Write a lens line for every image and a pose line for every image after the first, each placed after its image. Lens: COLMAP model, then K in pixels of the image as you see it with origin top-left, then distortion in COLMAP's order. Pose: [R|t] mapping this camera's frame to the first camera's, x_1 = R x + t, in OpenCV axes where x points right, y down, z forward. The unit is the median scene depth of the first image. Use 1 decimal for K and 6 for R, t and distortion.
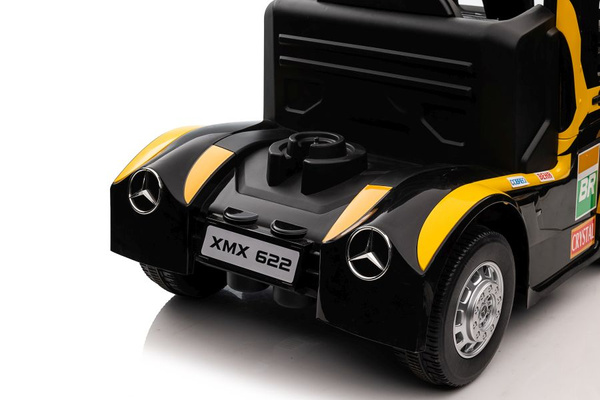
lens RADIAL K [[1102.5, 0, 299.4], [0, 1102.5, 198.7], [0, 0, 1]] dist [0.001304, 0.000000]
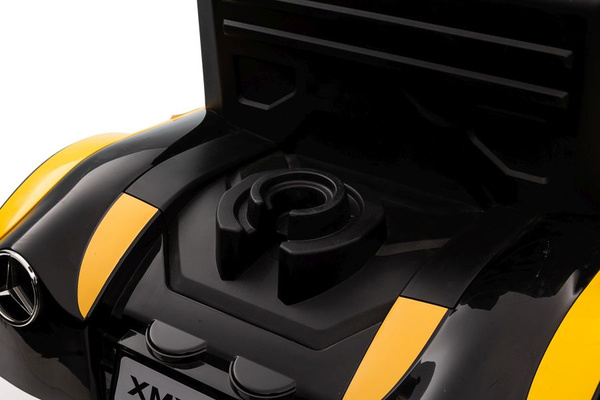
lens RADIAL K [[909.3, 0, 300.9], [0, 909.3, 199.2], [0, 0, 1]] dist [0.027991, 0.000000]
pose [[0.996780, -0.066909, 0.044200, -0.004210], [0.056583, 0.977424, 0.203568, -0.149909], [-0.056823, -0.200411, 0.978063, 0.540982]]
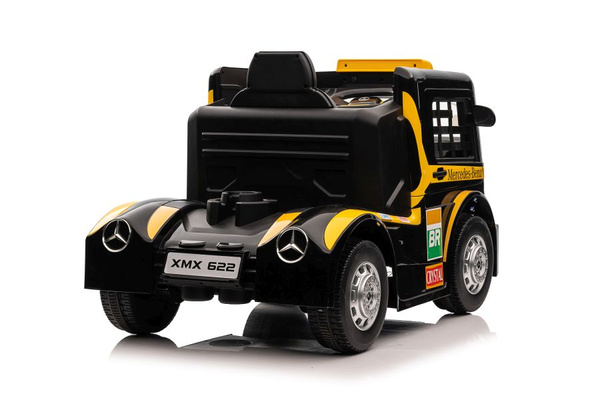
lens RADIAL K [[1611.8, 0, 300.5], [0, 1611.8, 199.6], [0, 0, 1]] dist [-0.034910, 0.000000]
pose [[0.985897, -0.019481, 0.166218, -0.254310], [0.058944, 0.969981, -0.235930, 0.446956], [-0.156632, 0.242400, 0.957449, -0.977234]]
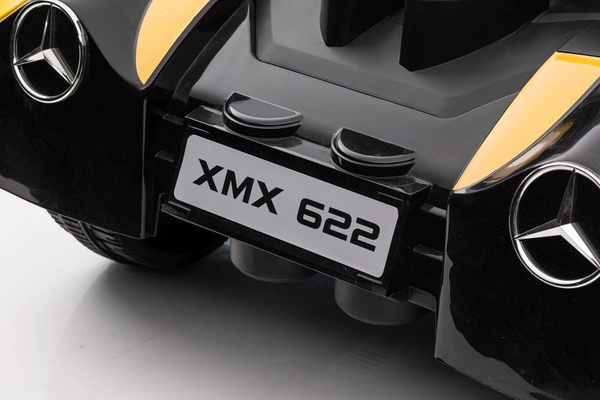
lens RADIAL K [[1894.2, 0, 299.4], [0, 1894.2, 200.3], [0, 0, 1]] dist [0.063875, 0.000000]
pose [[0.999781, 0.009388, -0.018686, -0.023765], [-0.006961, 0.992011, 0.125959, -0.046307], [0.019719, -0.125801, 0.991859, 0.237891]]
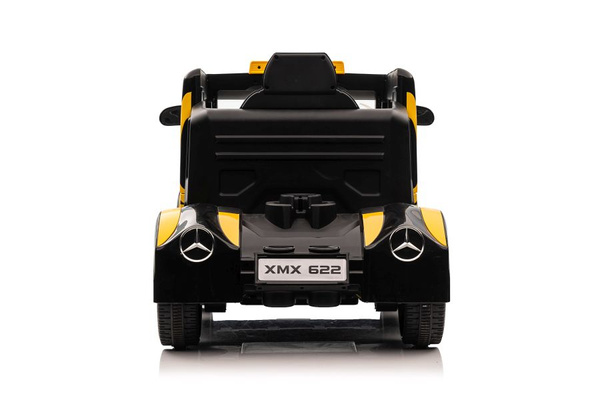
lens RADIAL K [[1611.8, 0, 299.5], [0, 1611.8, 200.6], [0, 0, 1]] dist [-0.034910, 0.000000]
pose [[0.783230, -0.056332, 0.619175, -1.258646], [0.203093, 0.964437, -0.169160, 0.298453], [-0.587626, 0.258242, 0.766816, -0.555467]]
